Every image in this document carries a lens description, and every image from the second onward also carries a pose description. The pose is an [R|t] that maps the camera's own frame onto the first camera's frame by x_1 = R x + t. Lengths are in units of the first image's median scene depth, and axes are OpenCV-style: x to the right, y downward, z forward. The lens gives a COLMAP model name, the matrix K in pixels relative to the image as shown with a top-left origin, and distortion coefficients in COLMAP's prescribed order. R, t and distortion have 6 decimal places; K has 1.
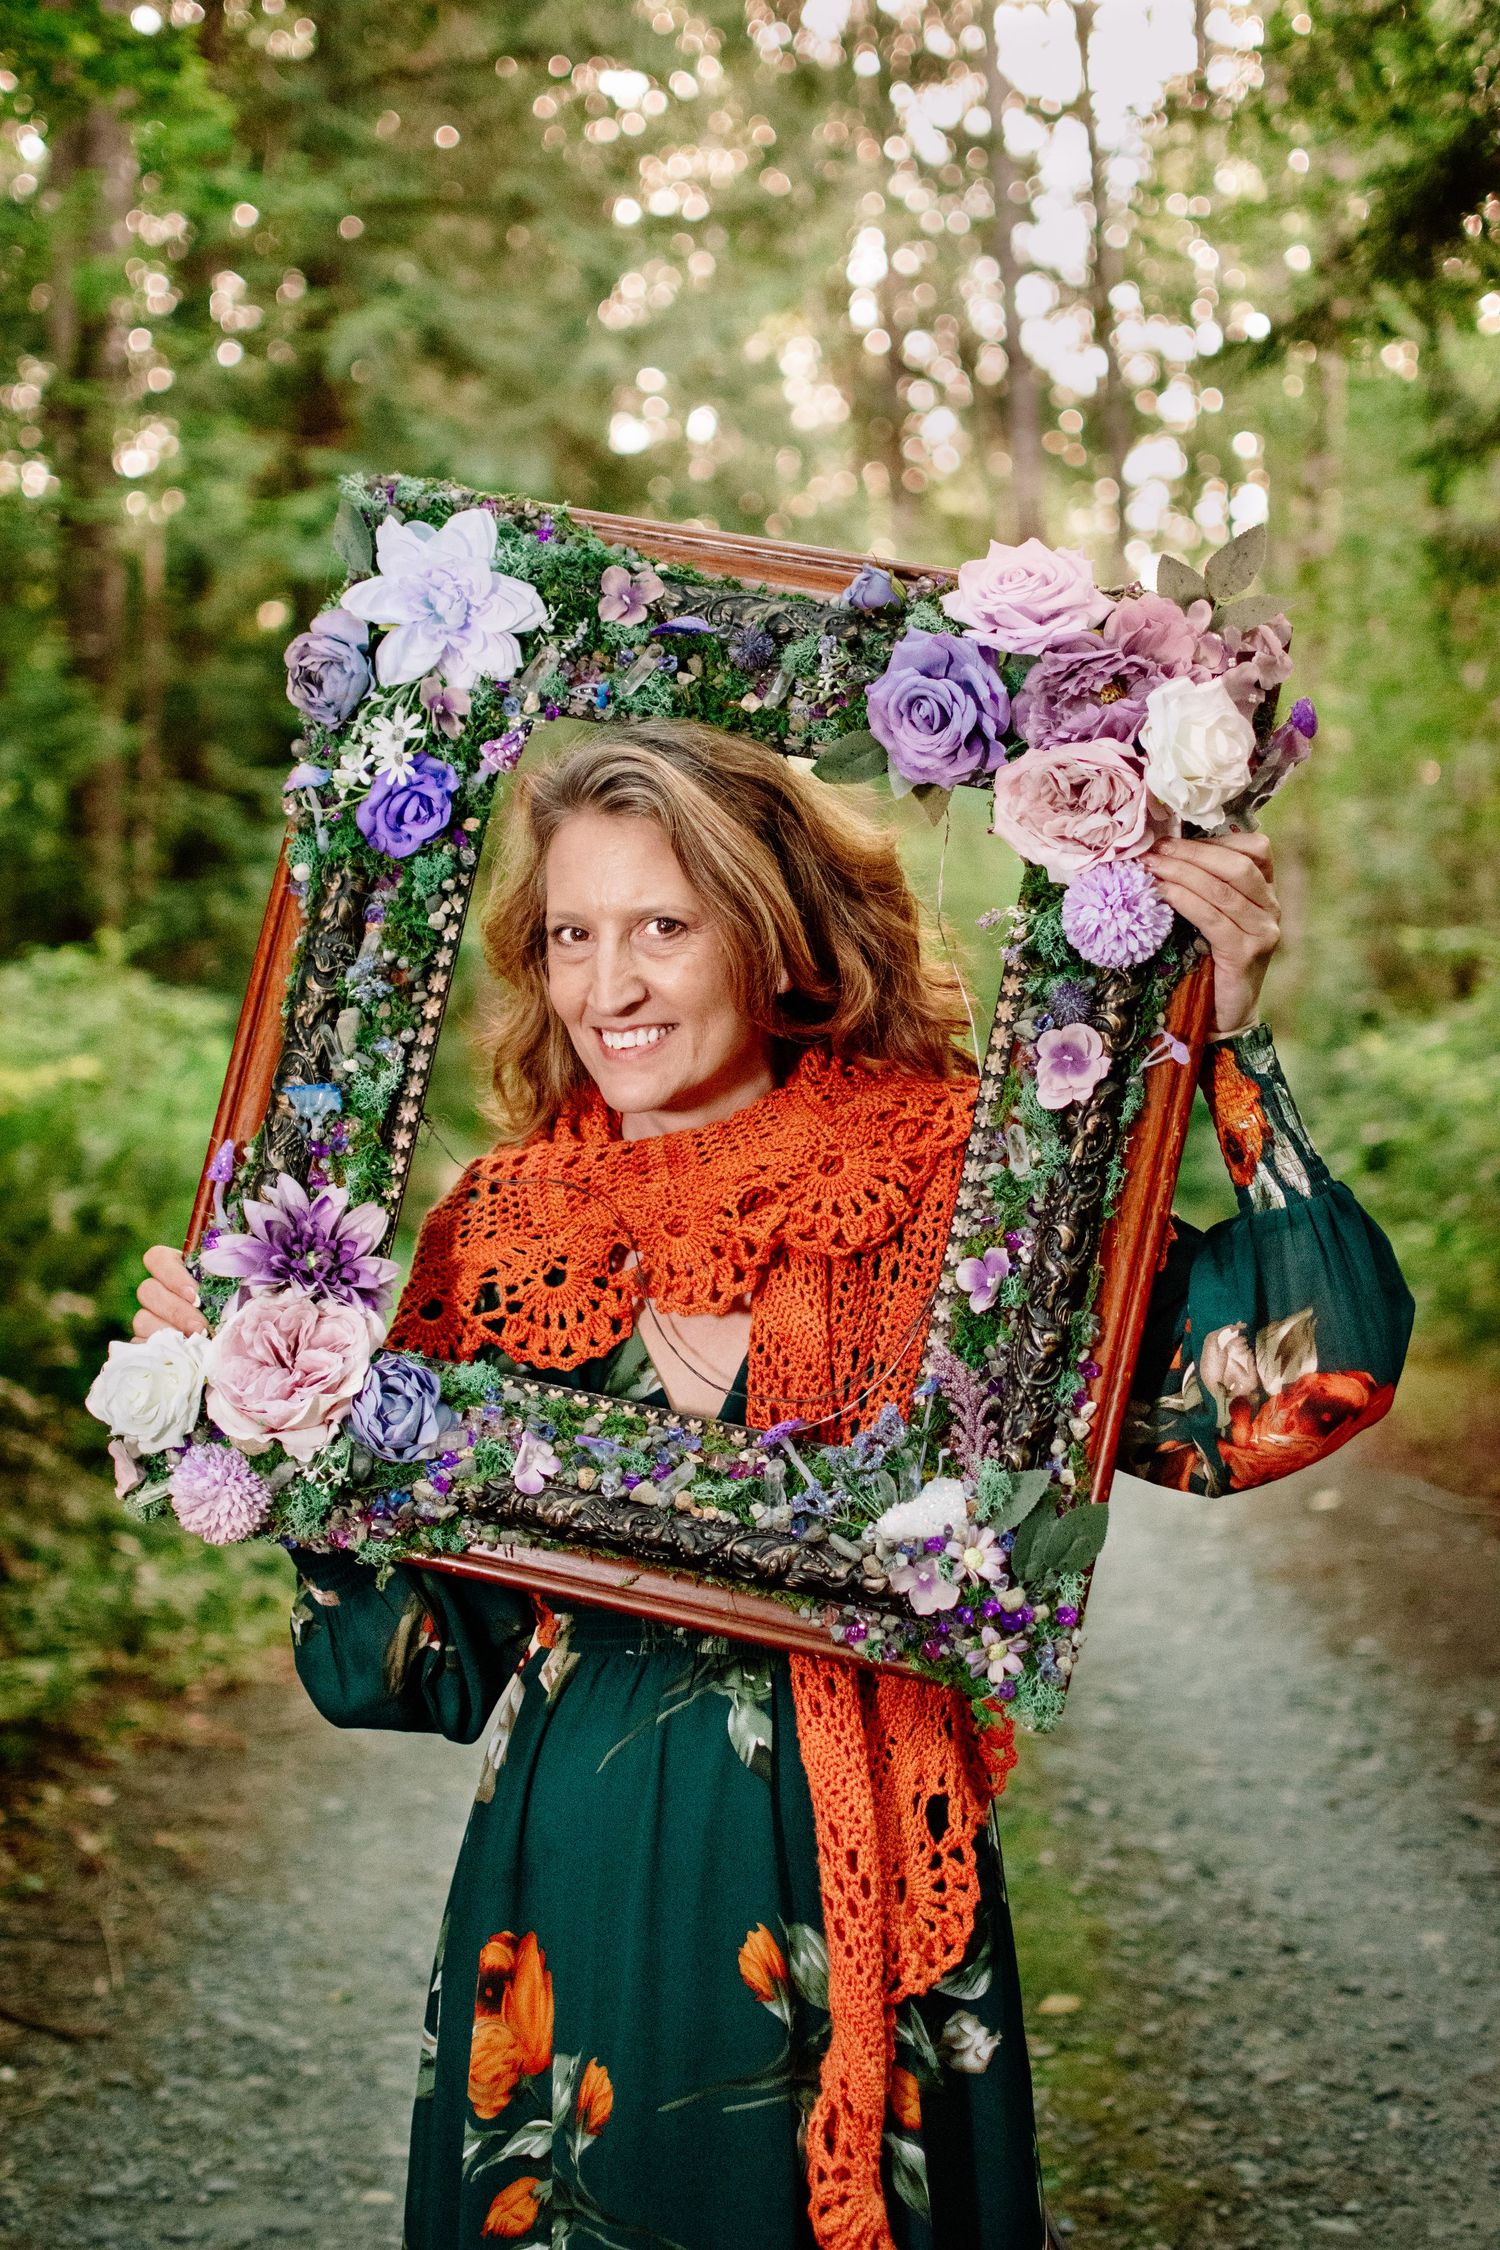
lens RADIAL K [[3357.7, 0, 750.0], [0, 3357.7, 1125.0], [0, 0, 1]] dist [-0.035757, -0.055981]
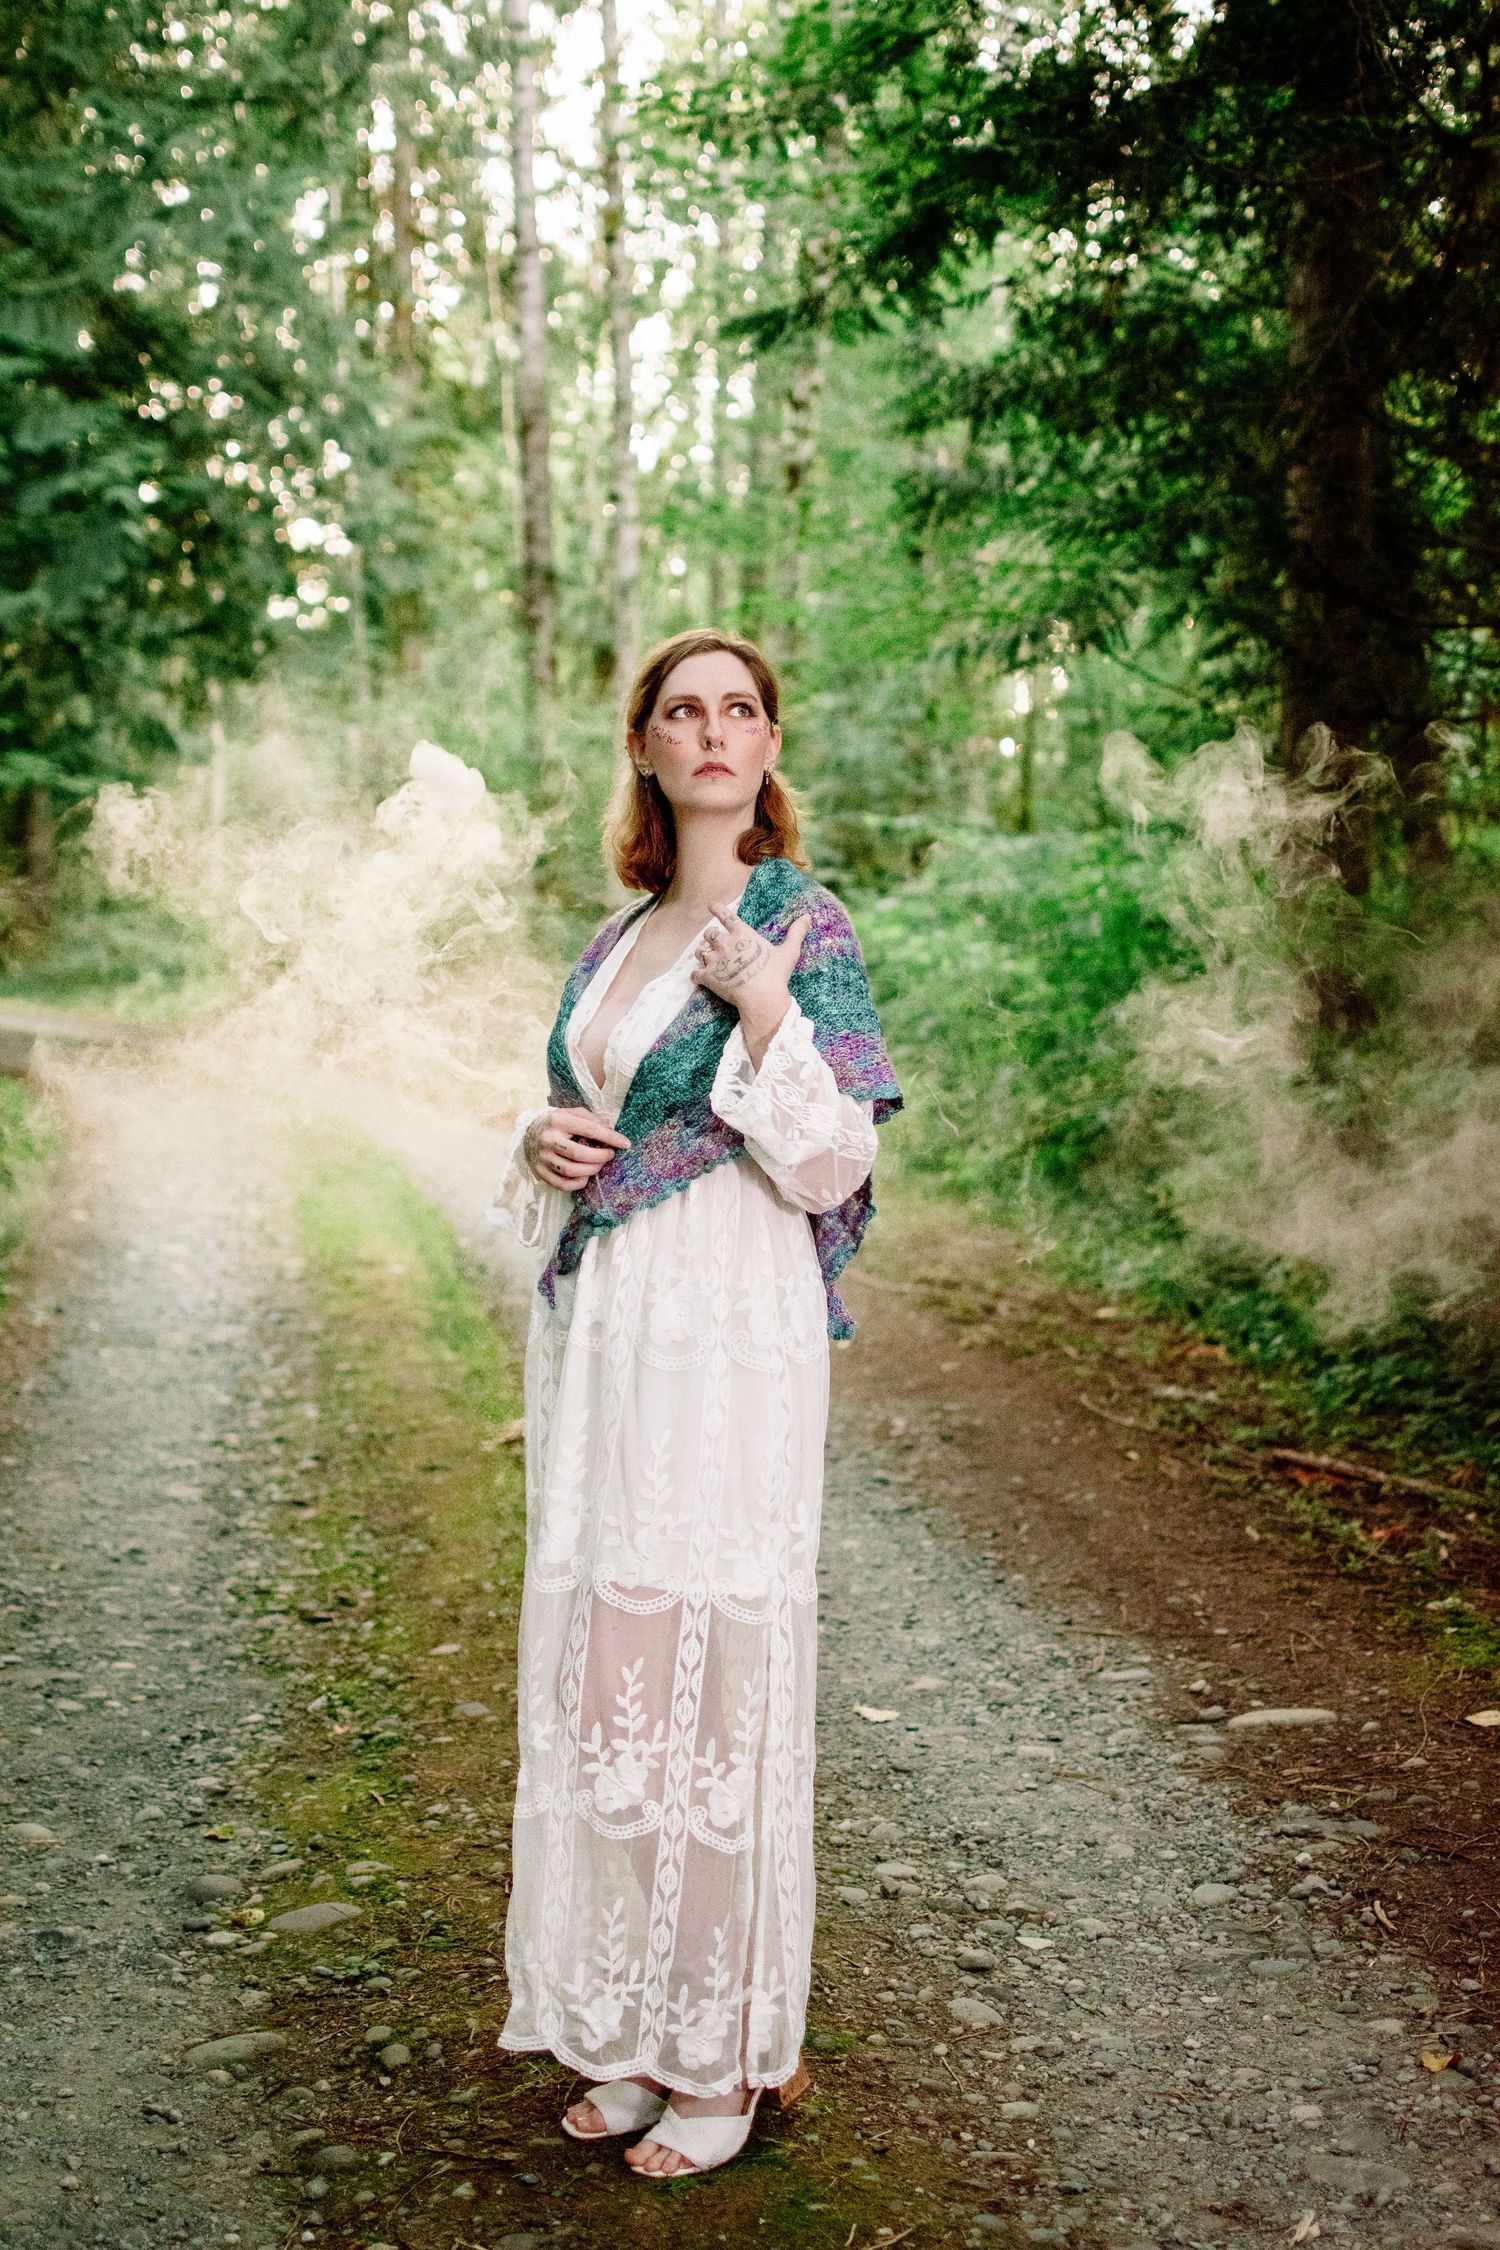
lens RADIAL K [[3357.7, 0, 750.0], [0, 3357.7, 1125.0], [0, 0, 1]] dist [-0.035757, -0.055981]
pose [[0.986385, 0.035800, 0.160506, -0.056079], [-0.042569, 0.998335, 0.038932, 0.013412], [-0.158845, -0.045234, 0.986267, -0.300084]]
